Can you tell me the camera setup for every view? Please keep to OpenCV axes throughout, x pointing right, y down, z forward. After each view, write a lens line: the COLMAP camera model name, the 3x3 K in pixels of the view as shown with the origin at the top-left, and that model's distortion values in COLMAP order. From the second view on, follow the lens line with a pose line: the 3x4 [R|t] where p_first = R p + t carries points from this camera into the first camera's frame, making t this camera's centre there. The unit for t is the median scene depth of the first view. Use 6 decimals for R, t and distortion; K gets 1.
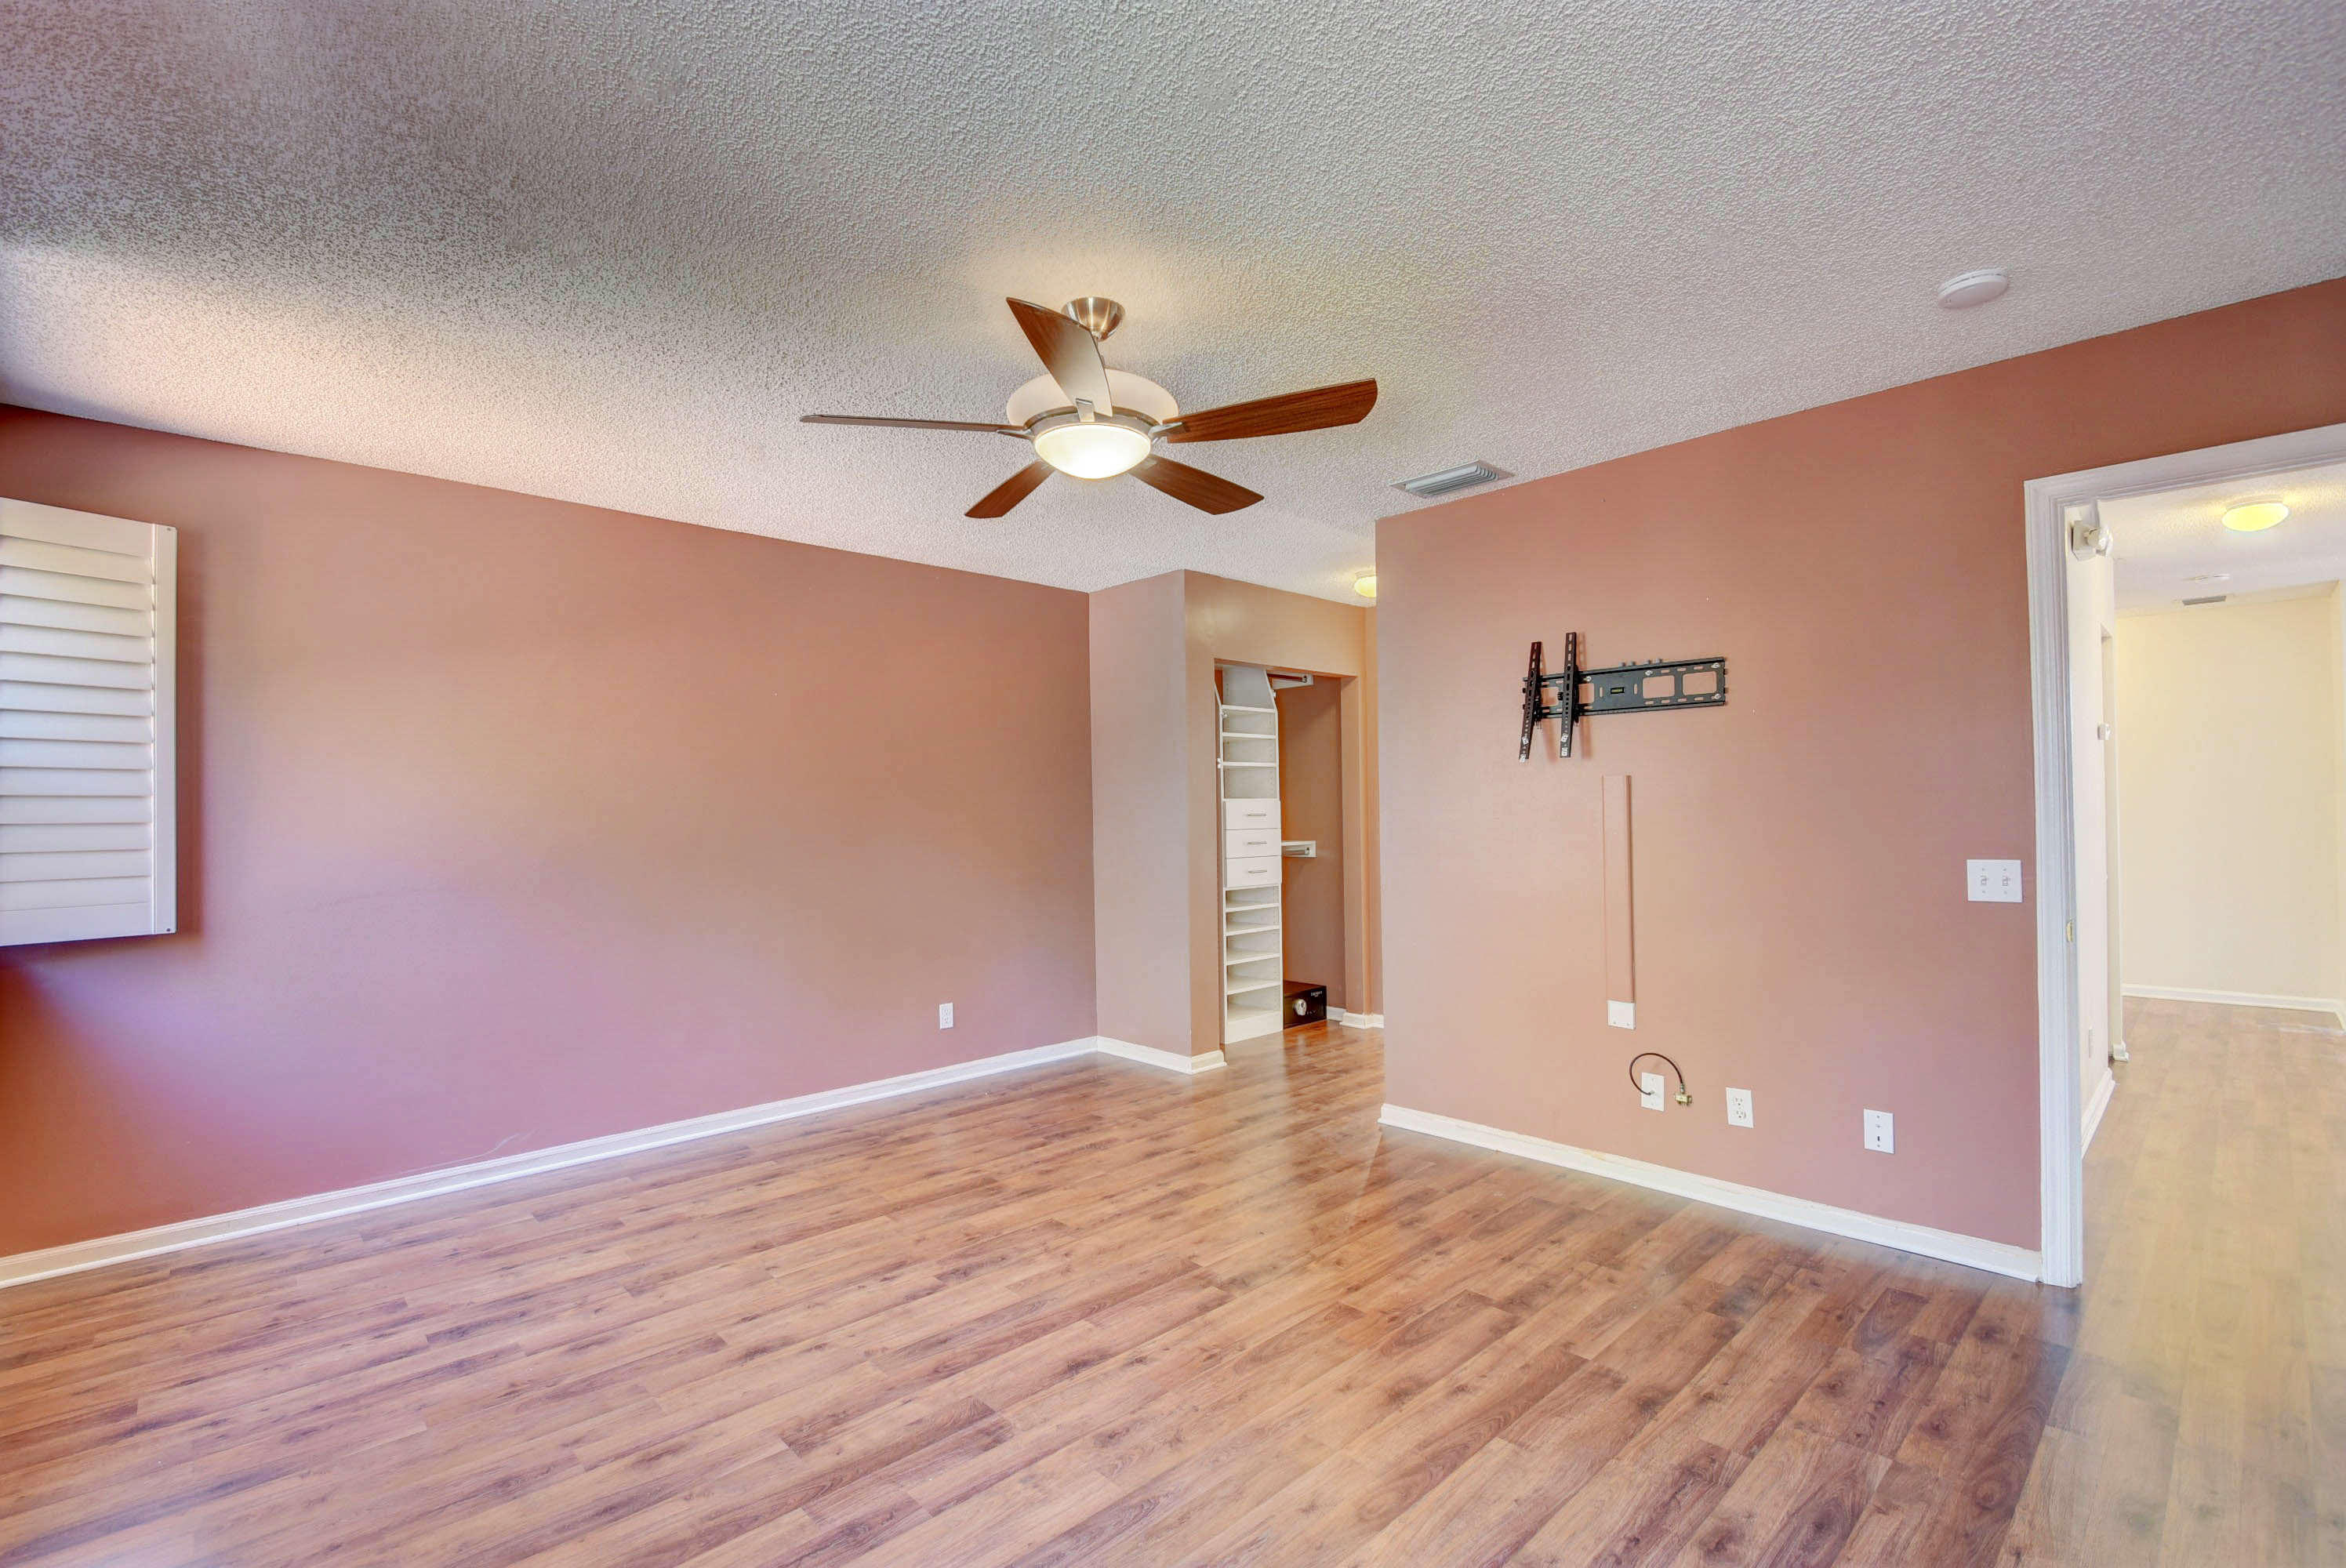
lens RADIAL K [[1037.2, 0, 1133.3], [0, 1037.2, 804.6], [0, 0, 1]] dist [0.001928, -0.000313]
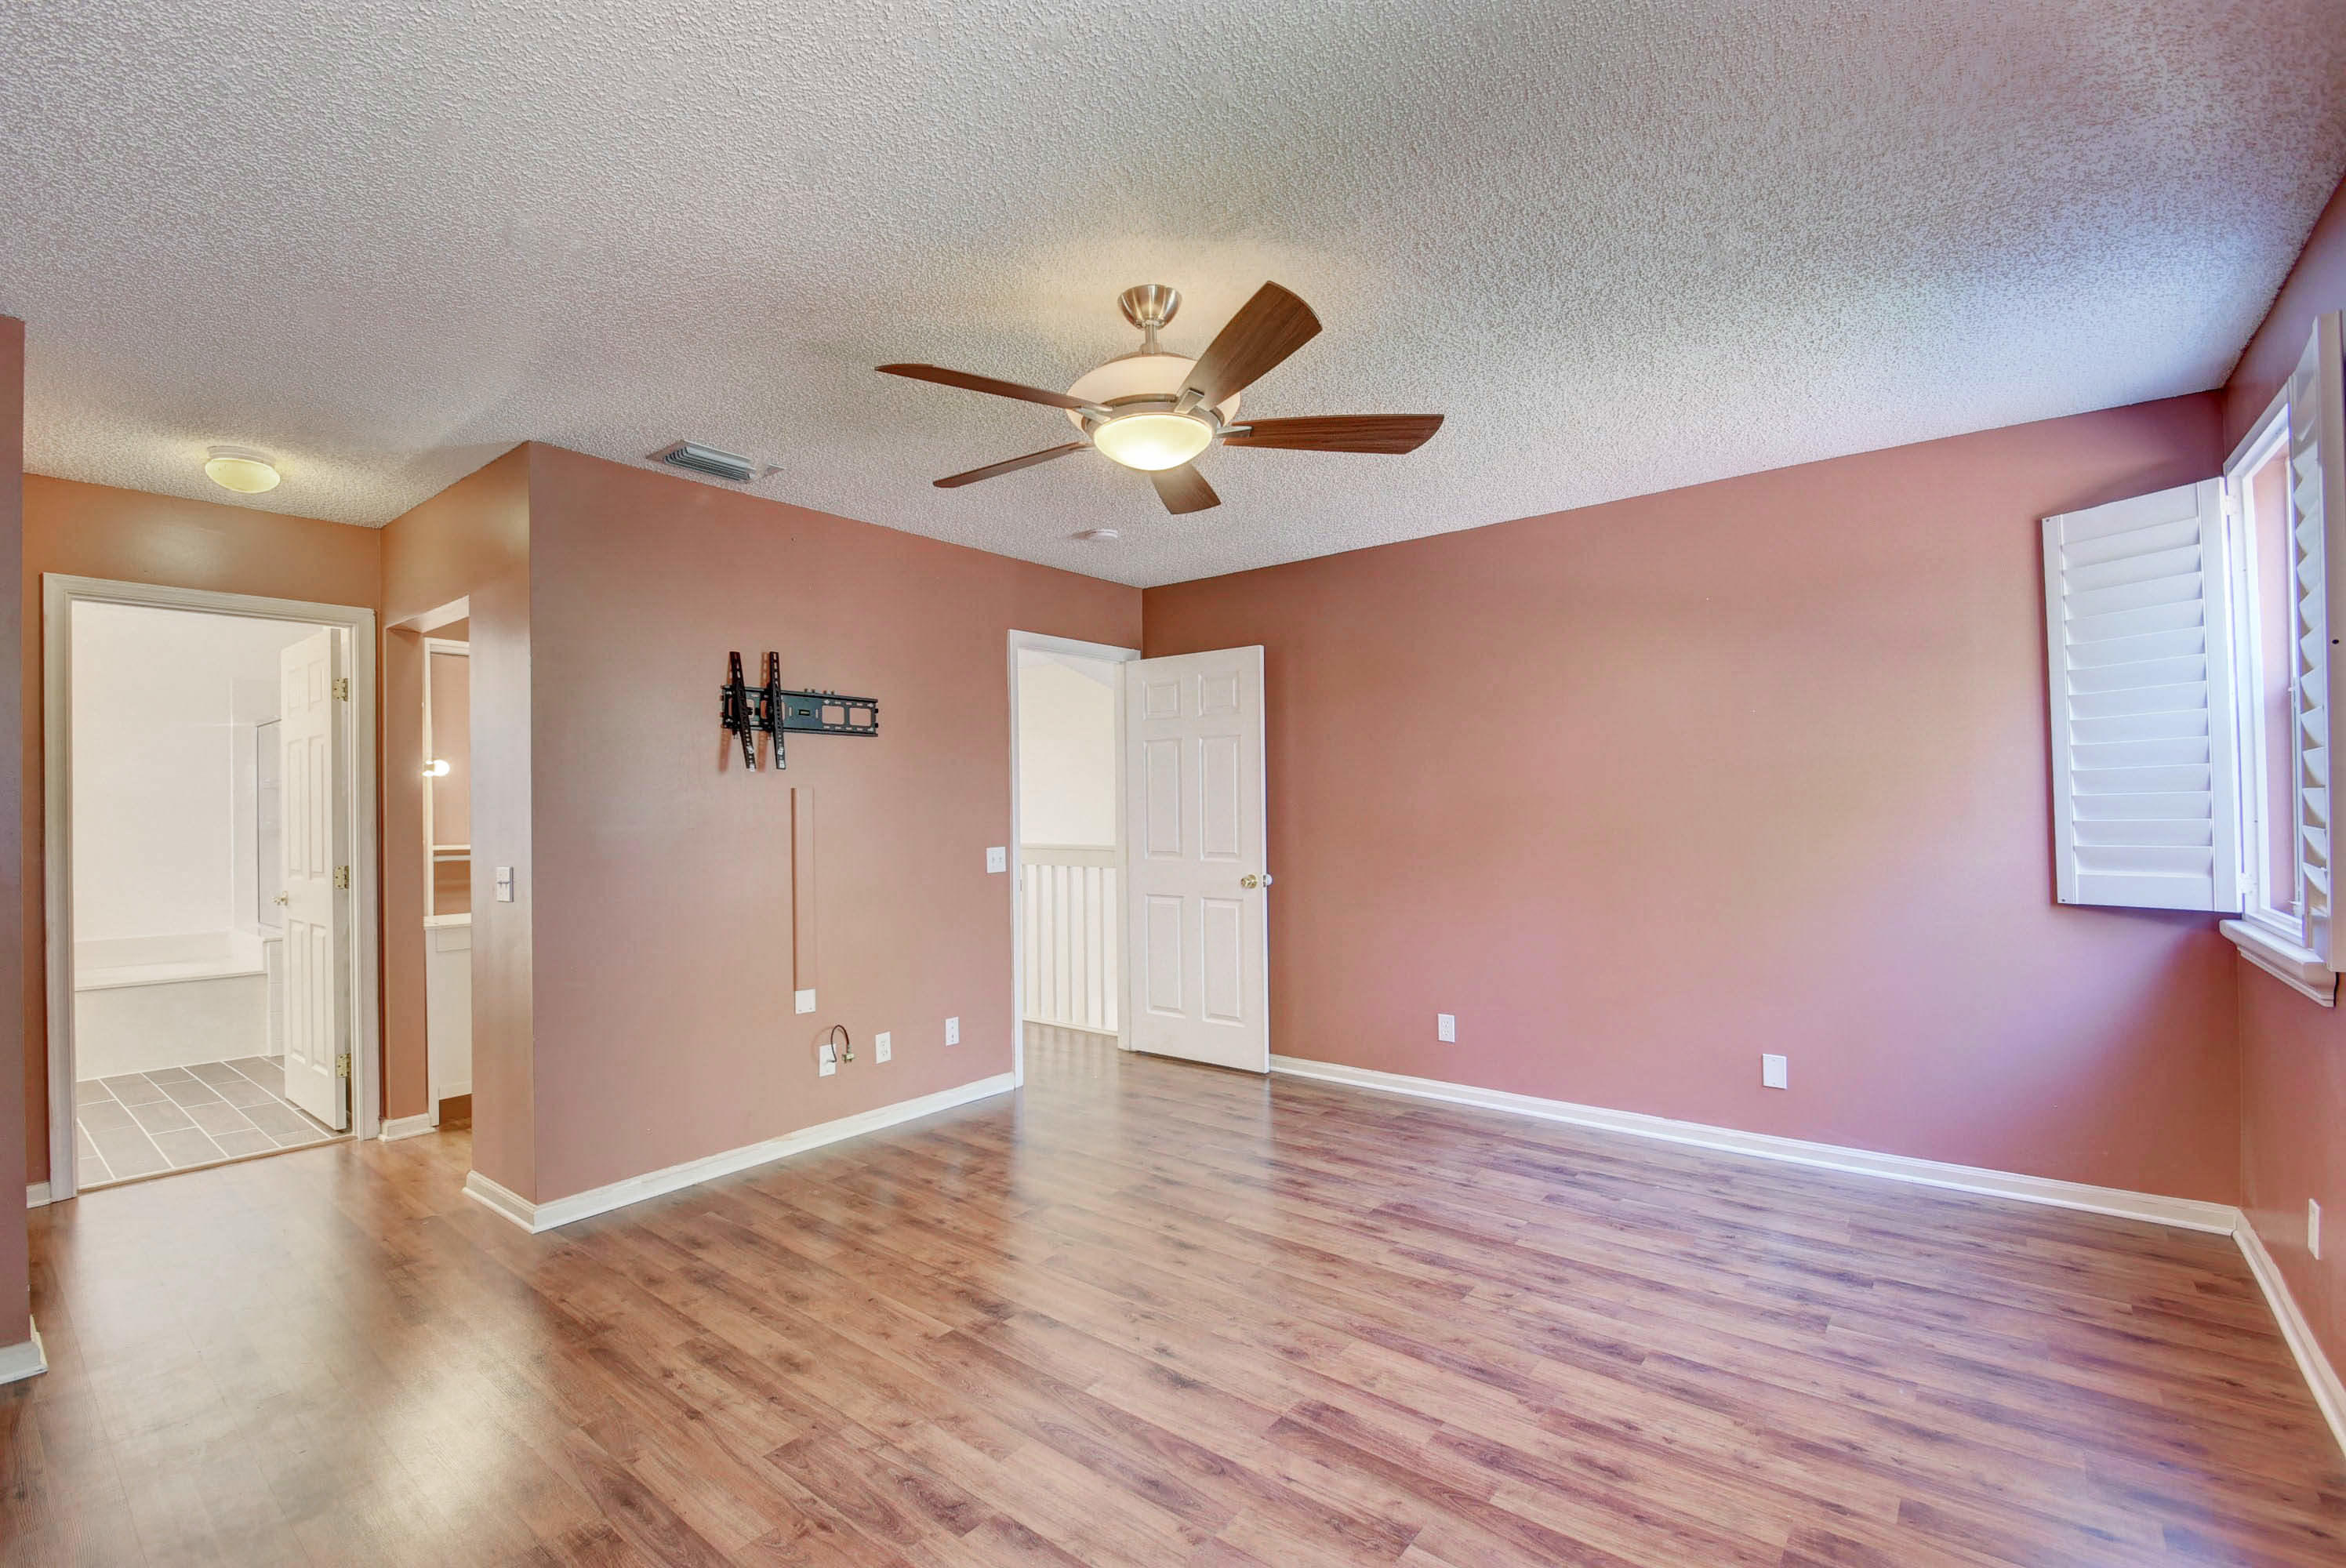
lens RADIAL K [[1037.2, 0, 1133.3], [0, 1037.2, 804.6], [0, 0, 1]] dist [0.001928, -0.000313]
pose [[-0.133354, 0.018624, 0.990894, -0.742023], [0.009092, 0.999804, -0.017568, 0.013520], [-0.991027, 0.006666, -0.133497, 0.854280]]
